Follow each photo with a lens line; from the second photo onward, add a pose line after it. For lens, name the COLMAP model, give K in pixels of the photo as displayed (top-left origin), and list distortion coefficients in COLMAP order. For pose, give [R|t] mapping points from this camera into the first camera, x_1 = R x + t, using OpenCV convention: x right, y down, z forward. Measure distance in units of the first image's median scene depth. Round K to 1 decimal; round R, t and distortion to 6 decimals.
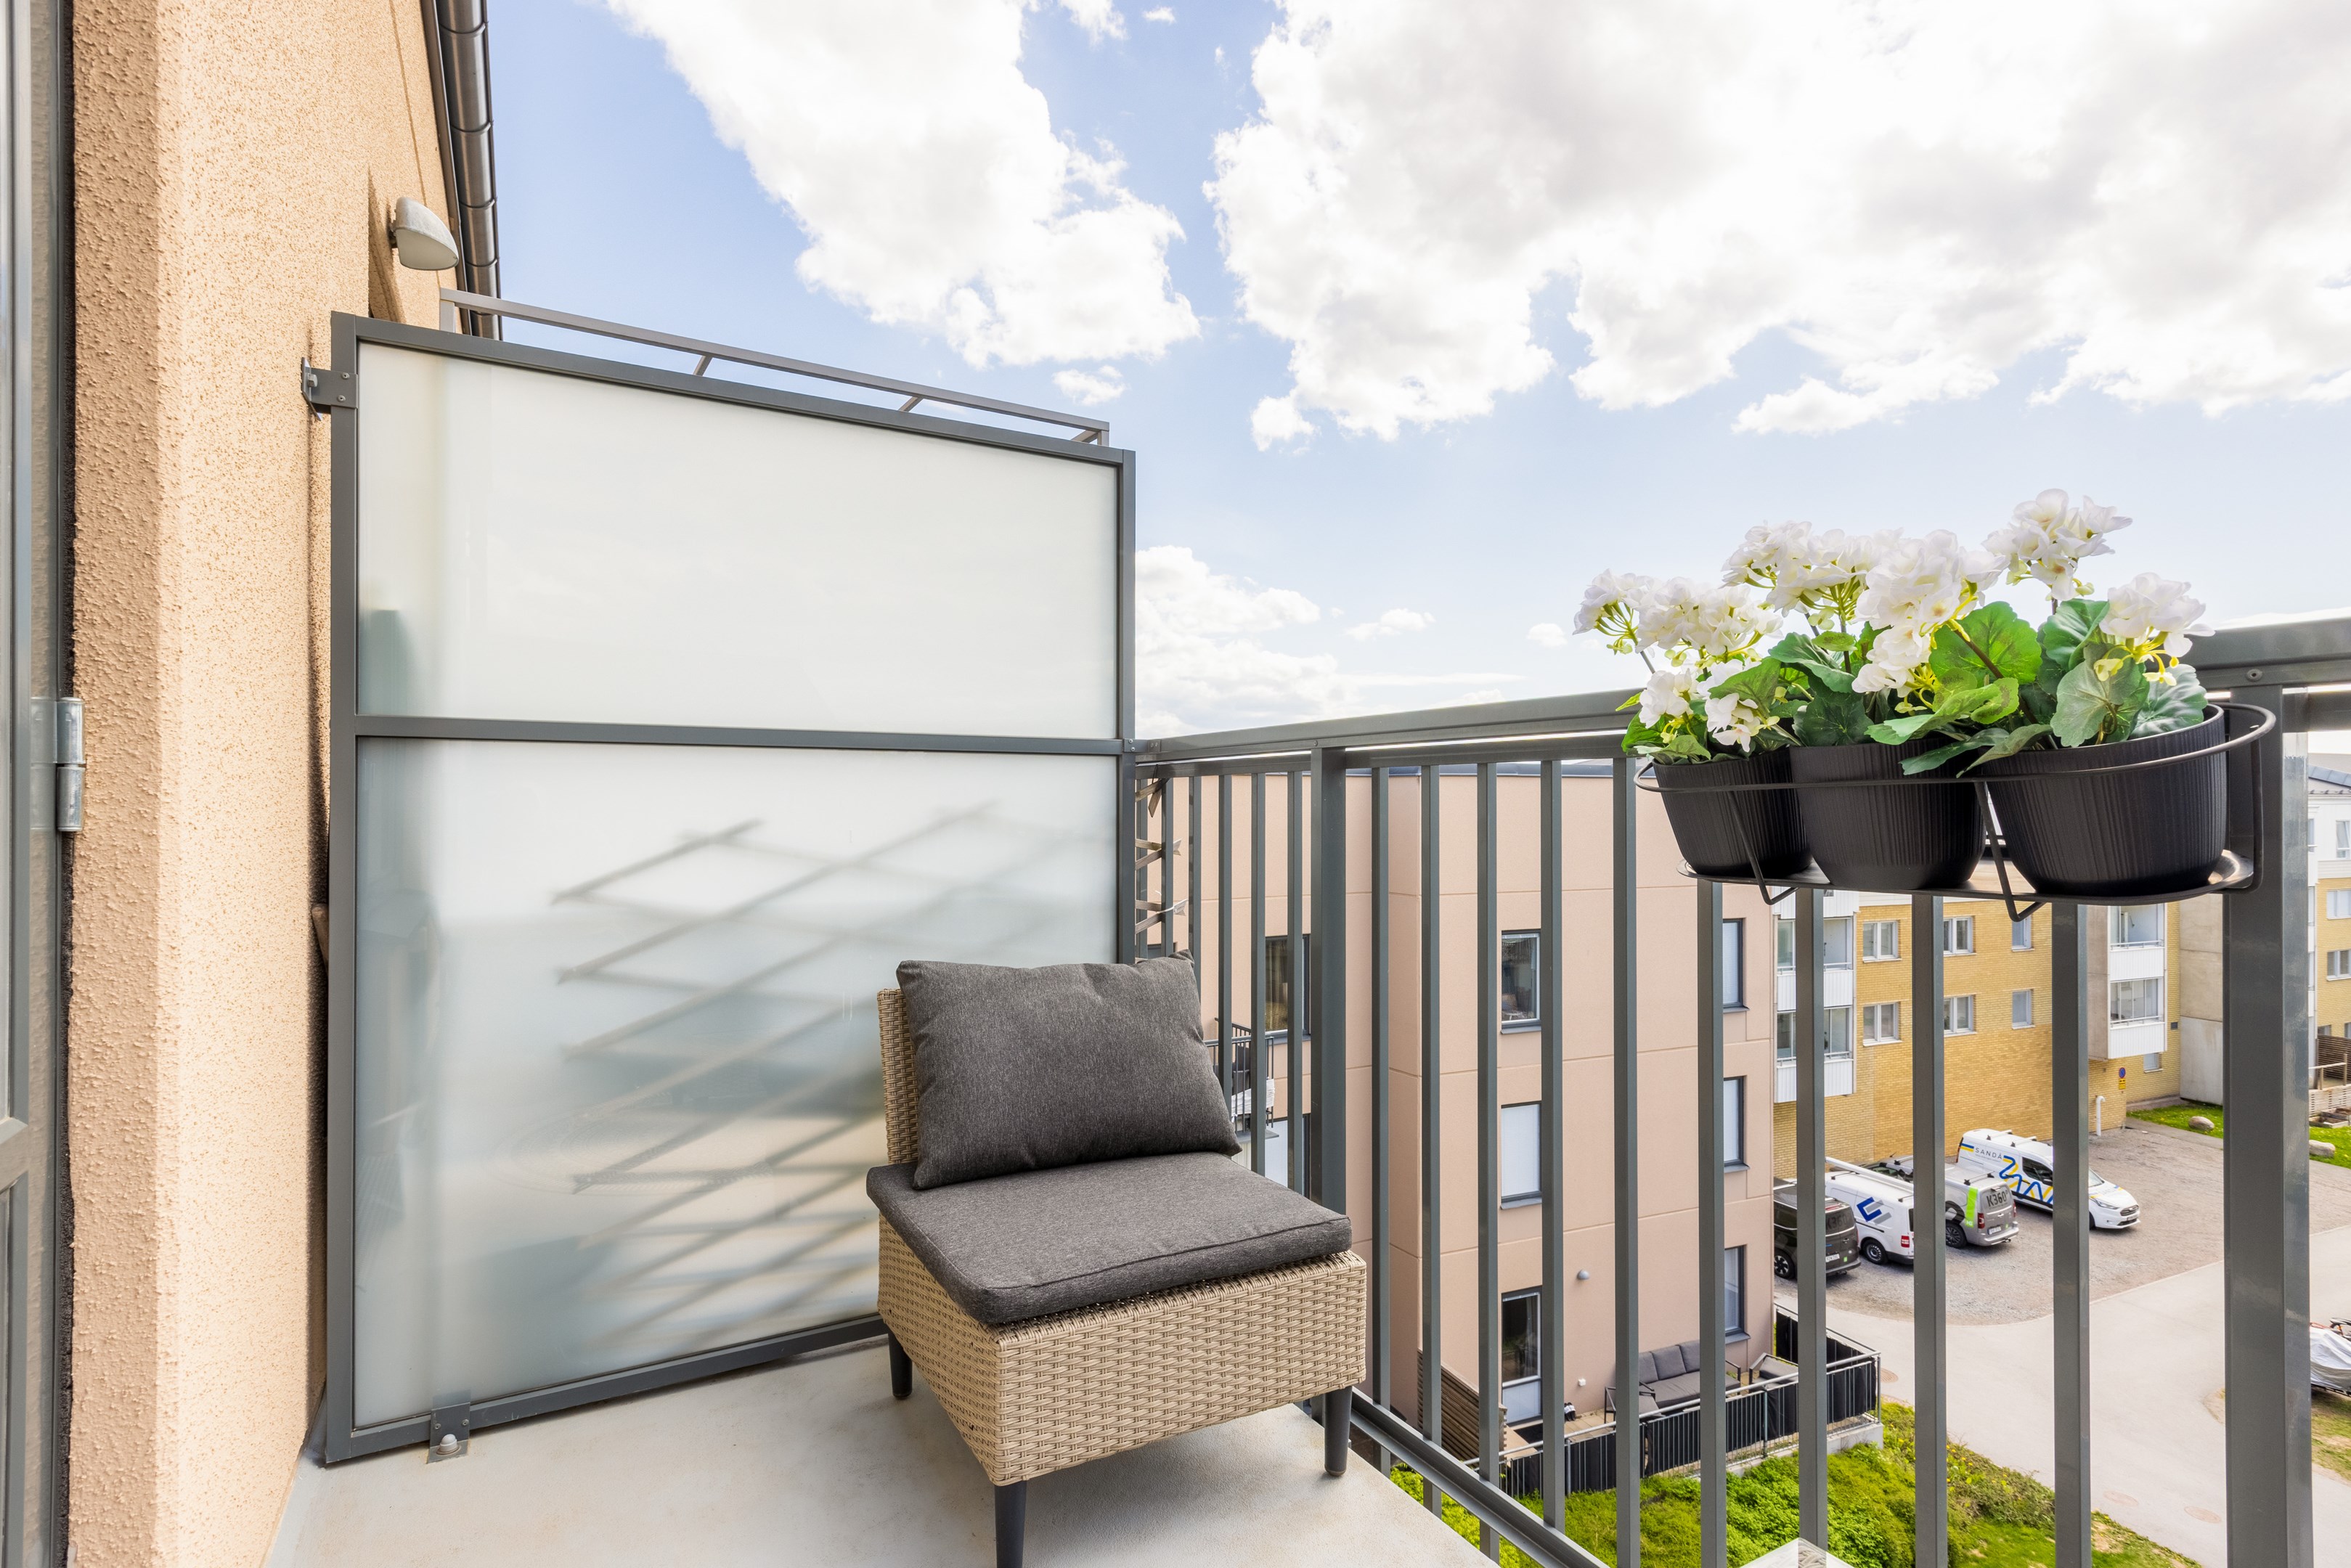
lens RADIAL K [[1170.5, 0, 1170.4], [0, 1170.5, 802.4], [0, 0, 1]] dist [0.024291, 0.000420]
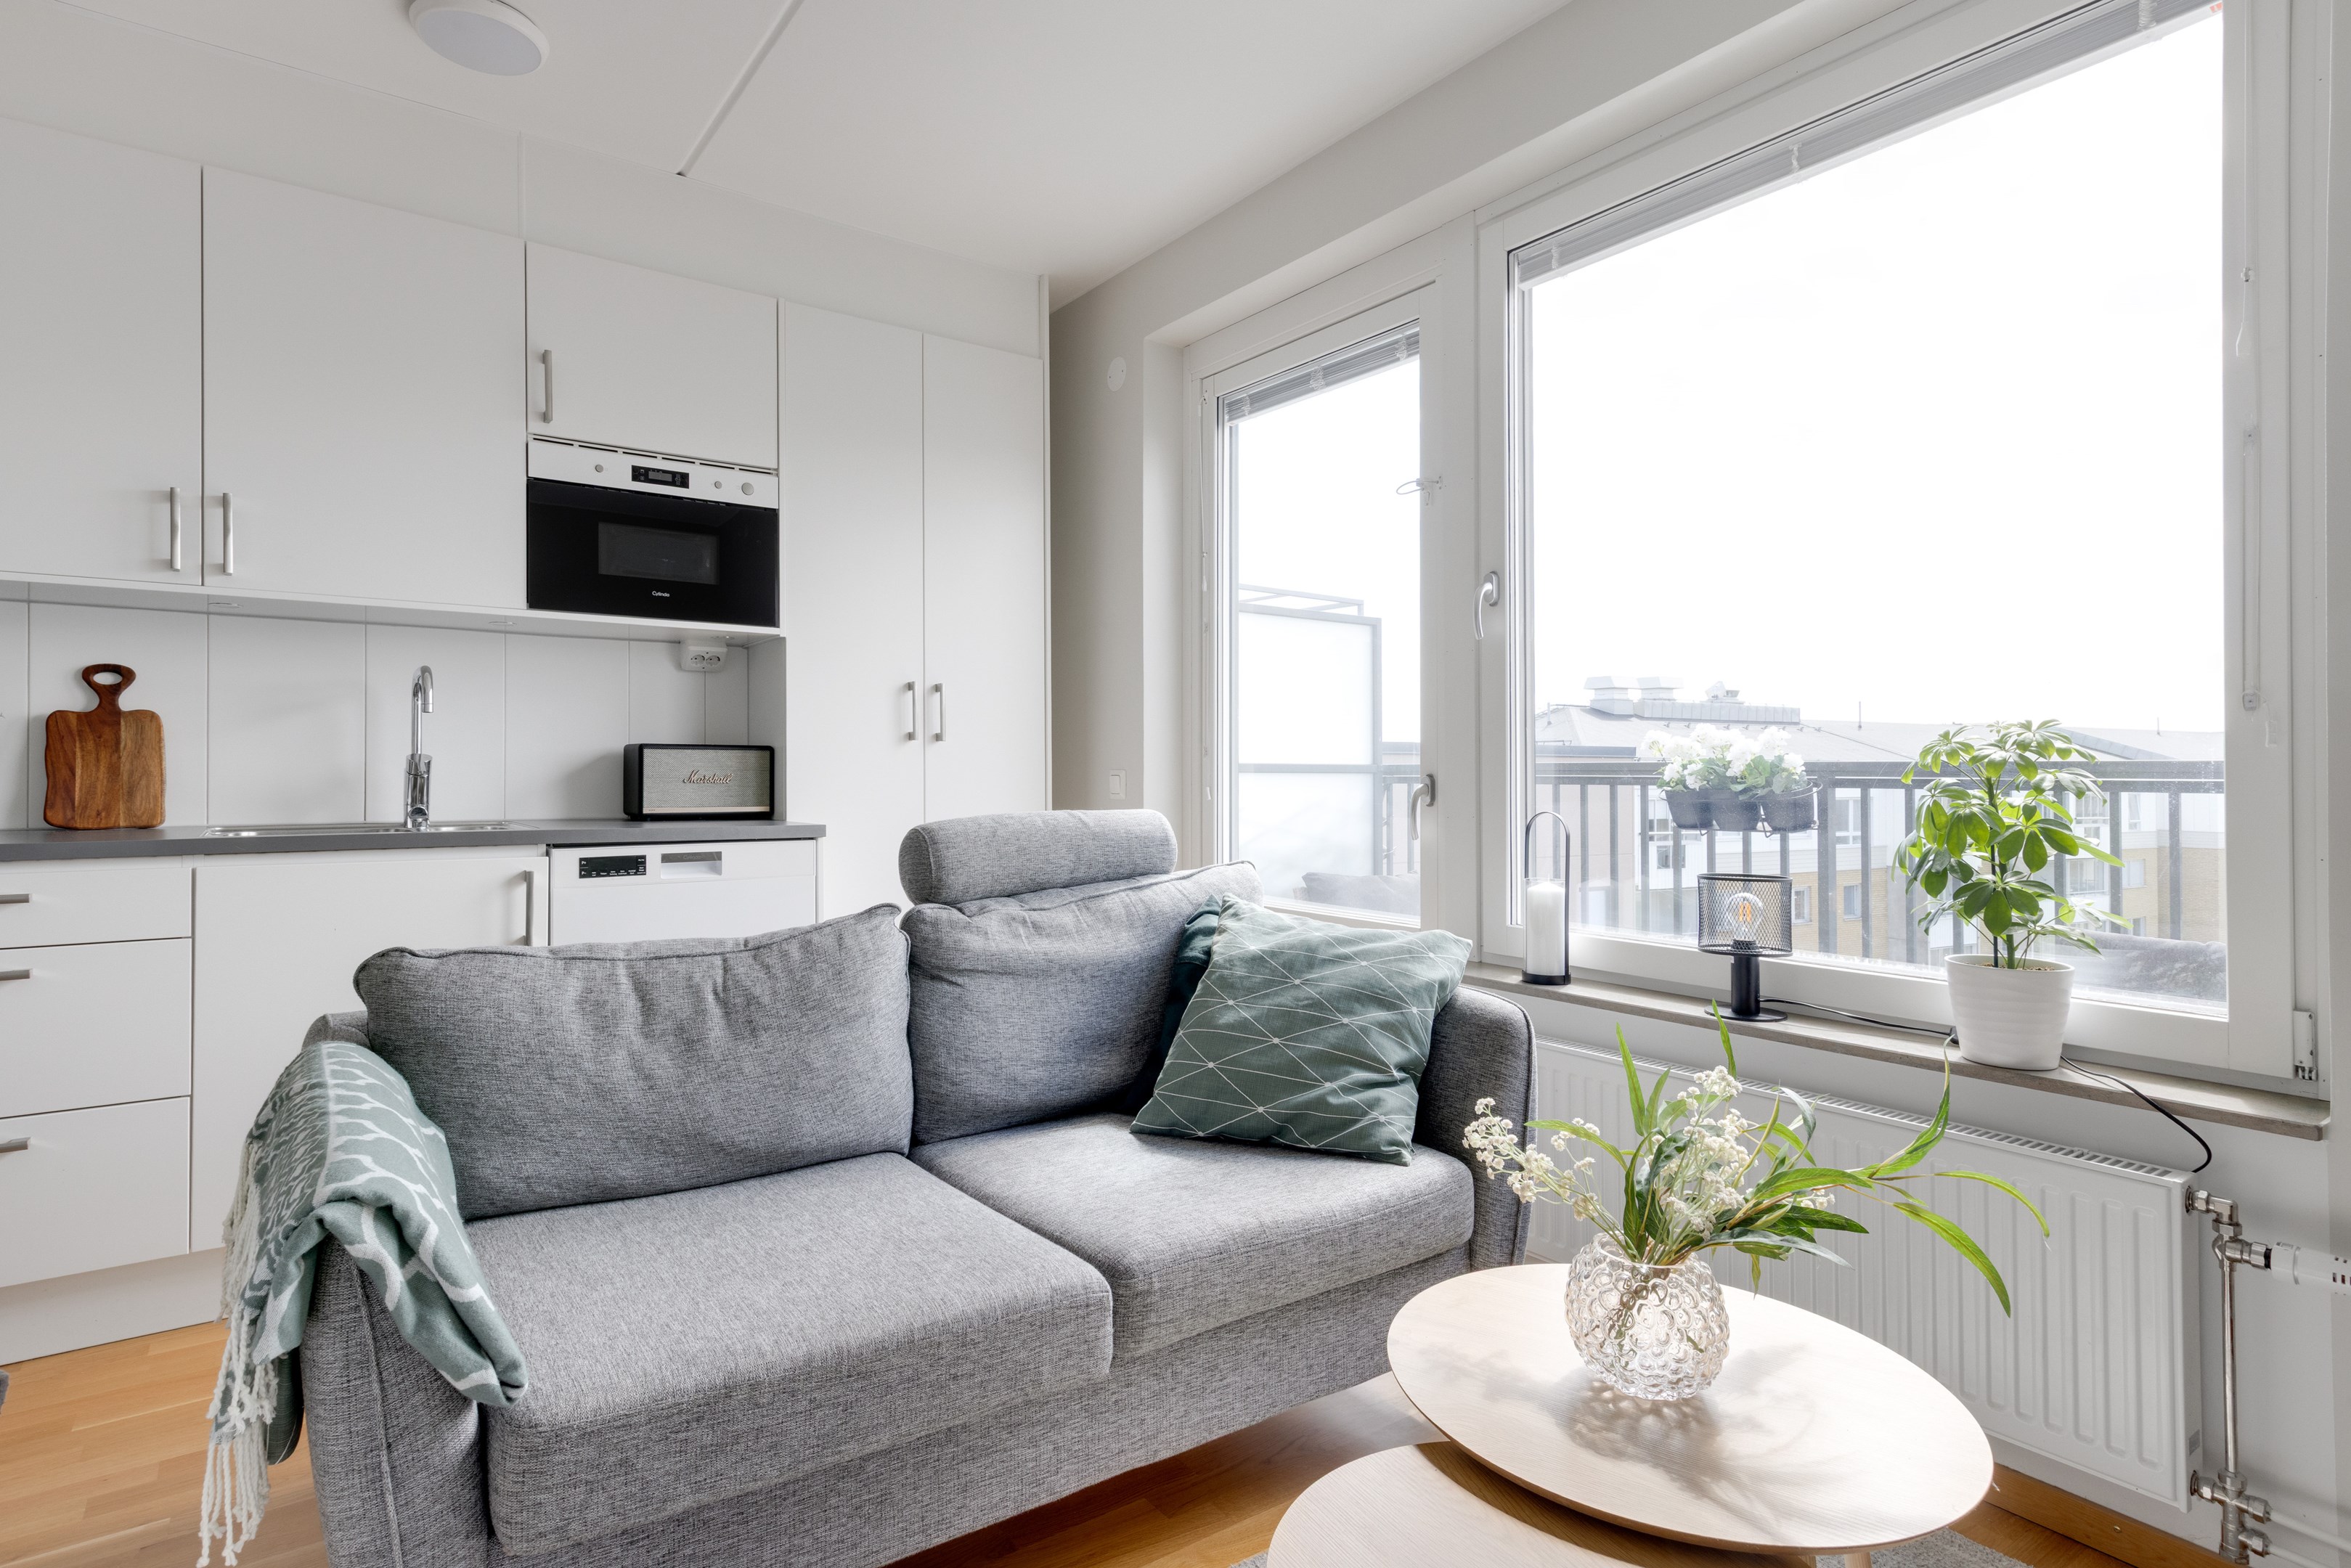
lens RADIAL K [[1249.9, 0, 1166.9], [0, 1249.9, 780.5], [0, 0, 1]] dist [0.013507, -0.001780]
pose [[0.993596, -0.008679, 0.112659, -1.488942], [0.006960, 0.999853, 0.015641, -0.143259], [-0.112778, -0.014757, 0.993511, -2.507522]]
